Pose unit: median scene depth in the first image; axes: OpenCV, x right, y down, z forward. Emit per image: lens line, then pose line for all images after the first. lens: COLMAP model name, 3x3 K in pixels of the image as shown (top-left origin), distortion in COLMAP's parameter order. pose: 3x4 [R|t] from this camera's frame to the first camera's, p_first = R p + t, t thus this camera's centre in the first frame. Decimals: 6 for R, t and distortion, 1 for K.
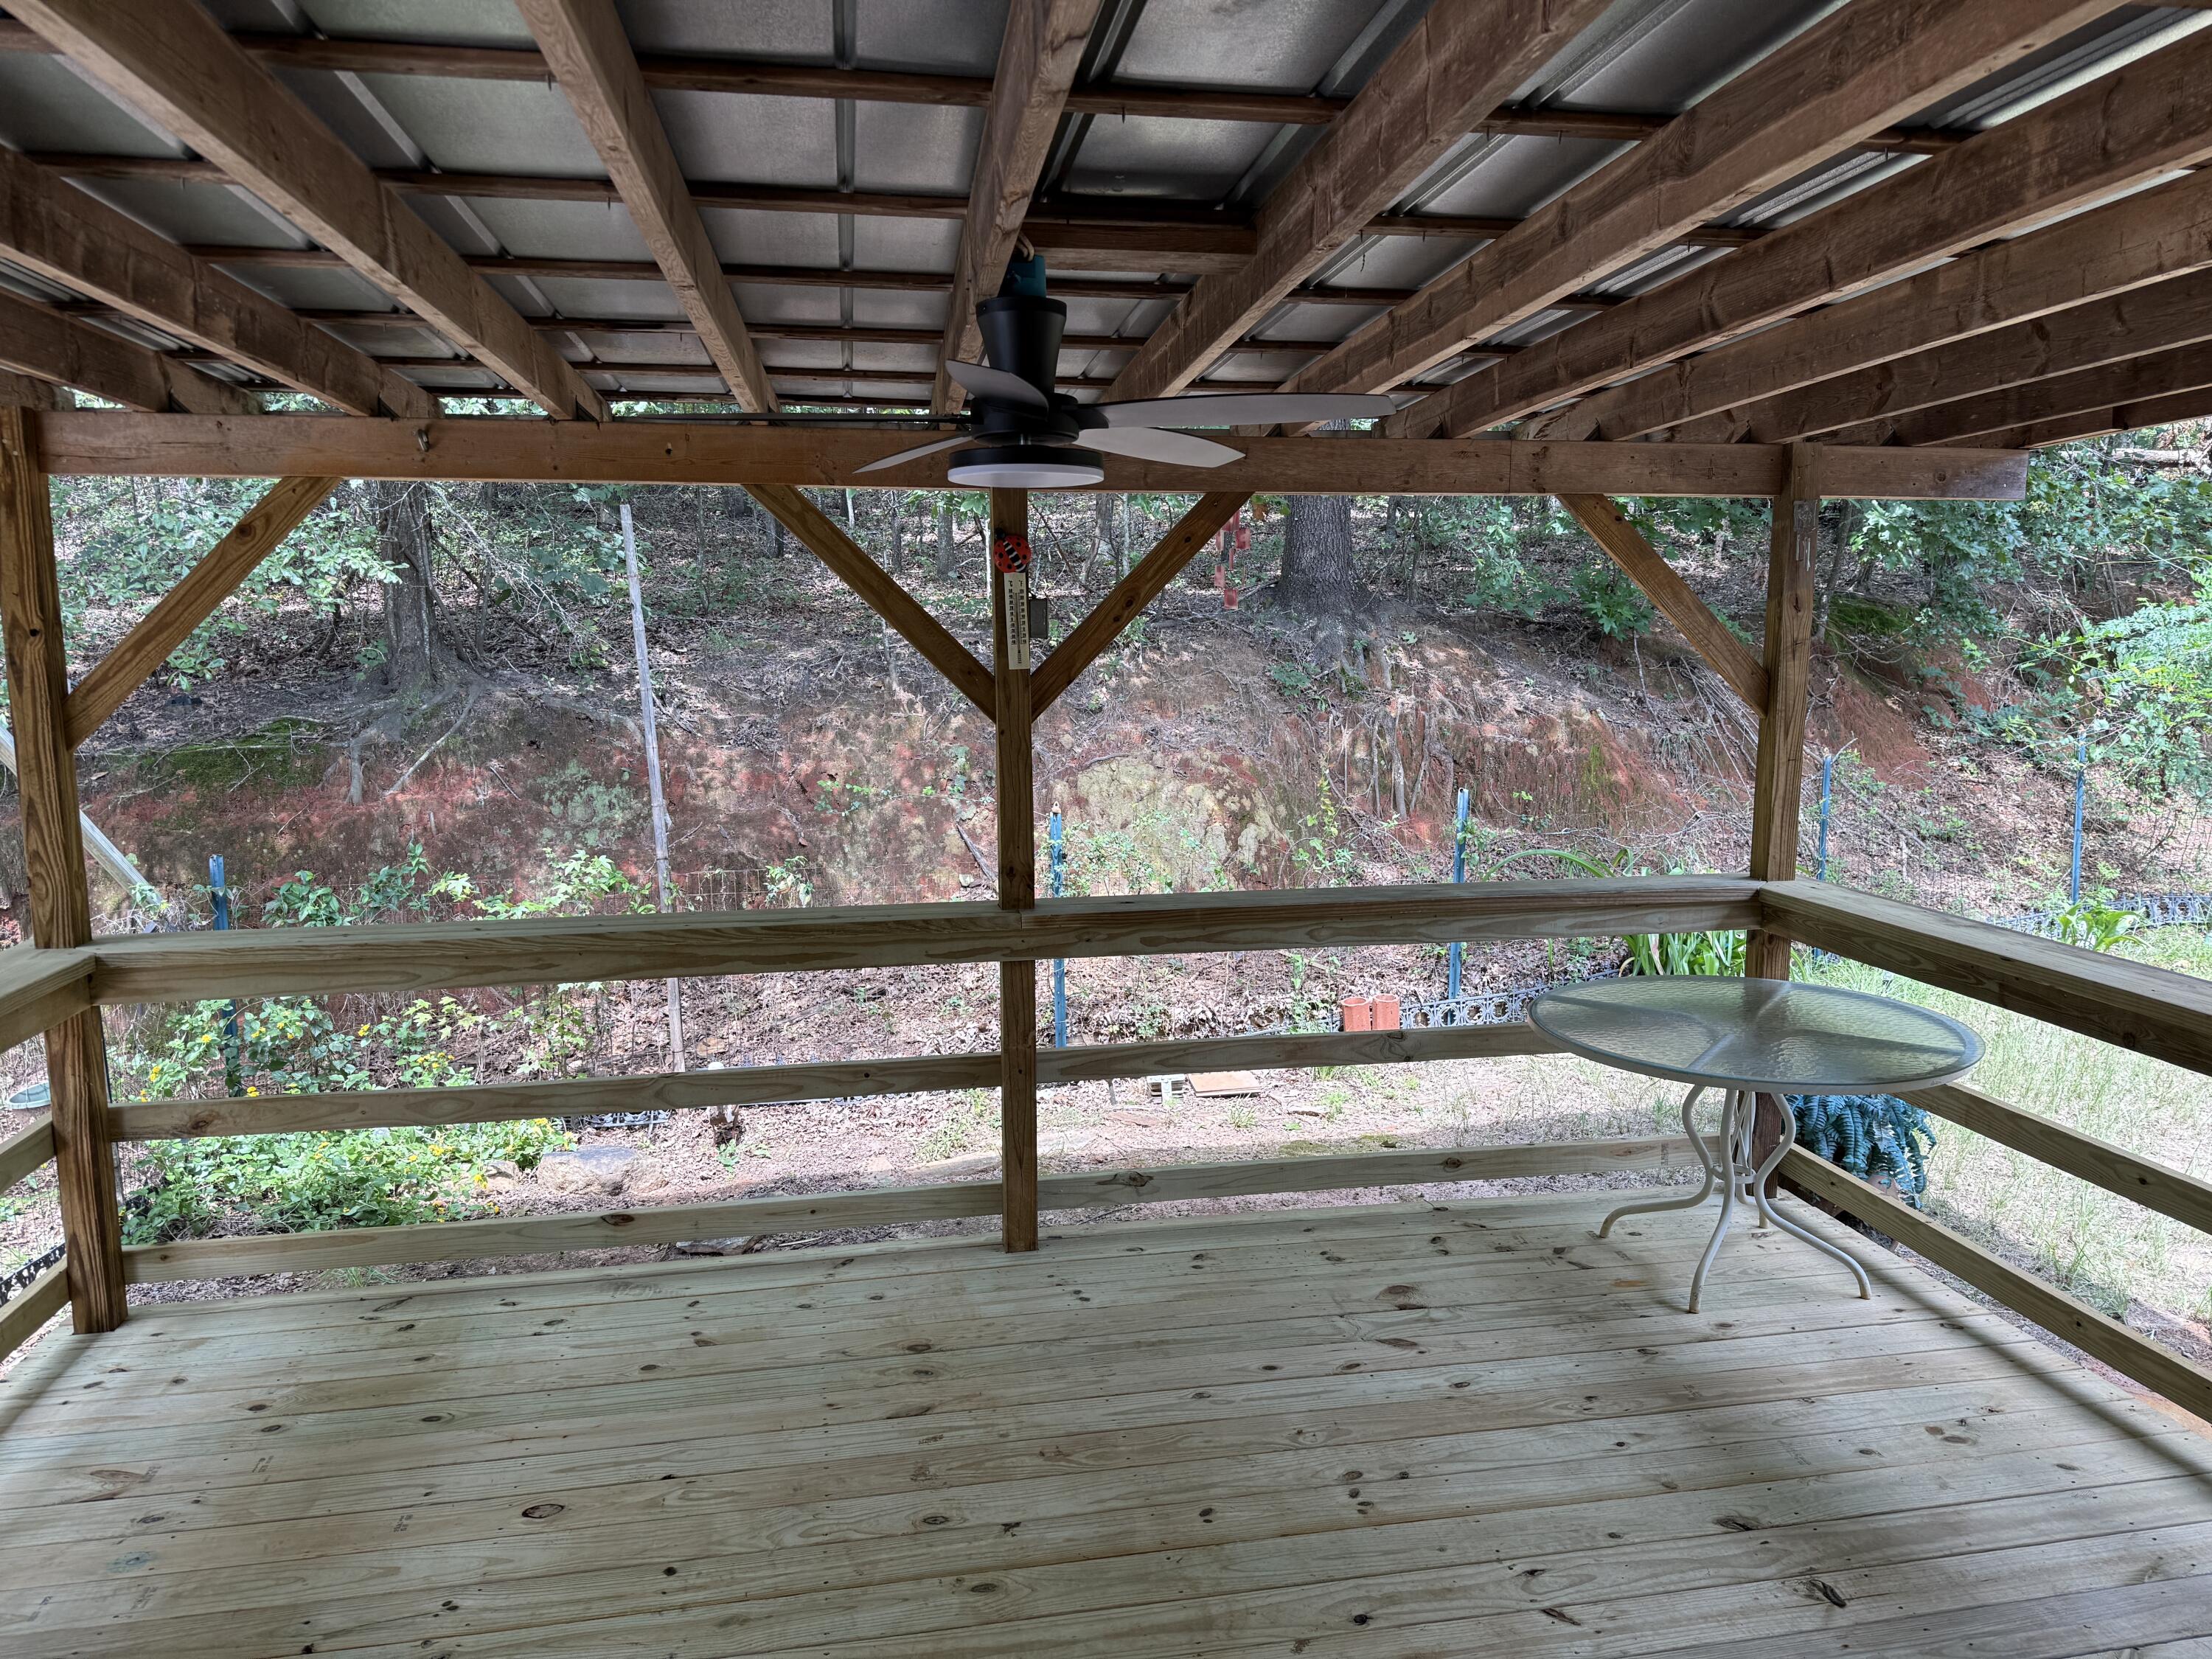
lens RADIAL K [[1604.5, 0, 1106.0], [0, 1604.5, 829.5], [0, 0, 1]] dist [0.102917, -0.124445]
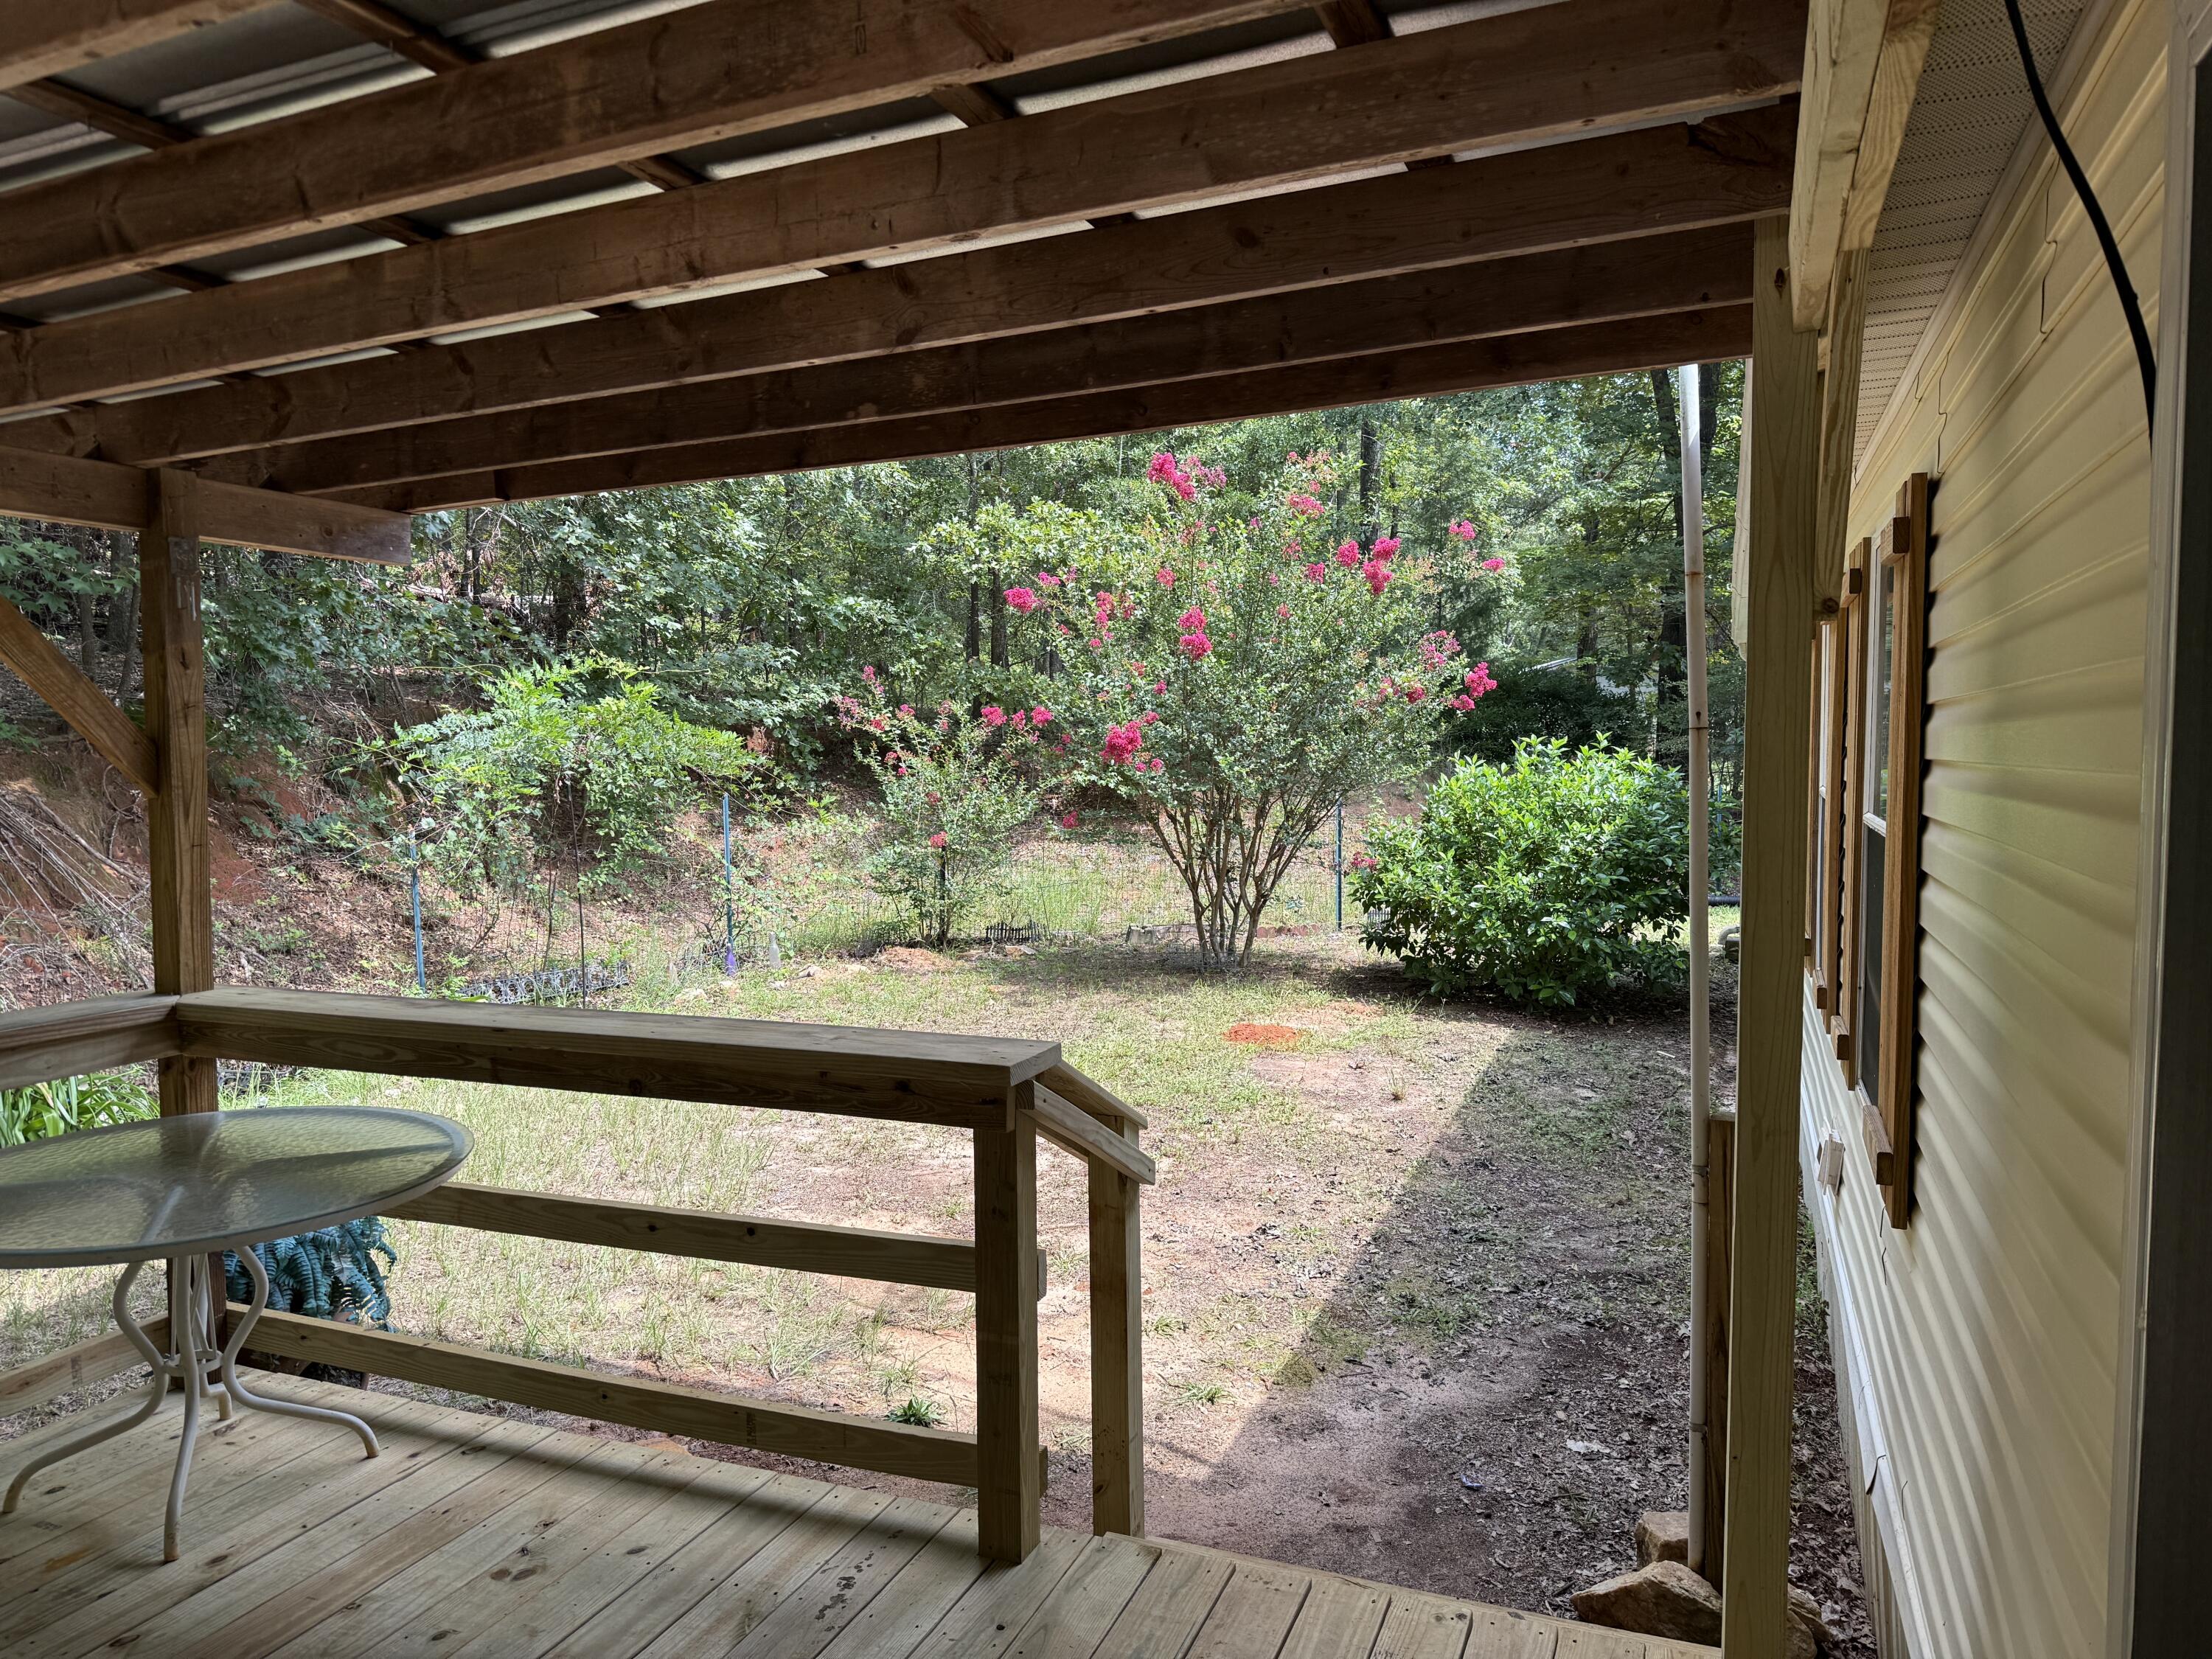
lens RADIAL K [[1576.8, 0, 1100.4], [0, 1576.8, 838.9], [0, 0, 1]] dist [0.004639, -0.003635]
pose [[0.534485, -0.046673, 0.843888, -0.012440], [0.115522, 0.993137, -0.018239, 0.021621], [-0.837246, 0.107236, 0.536209, 0.177530]]
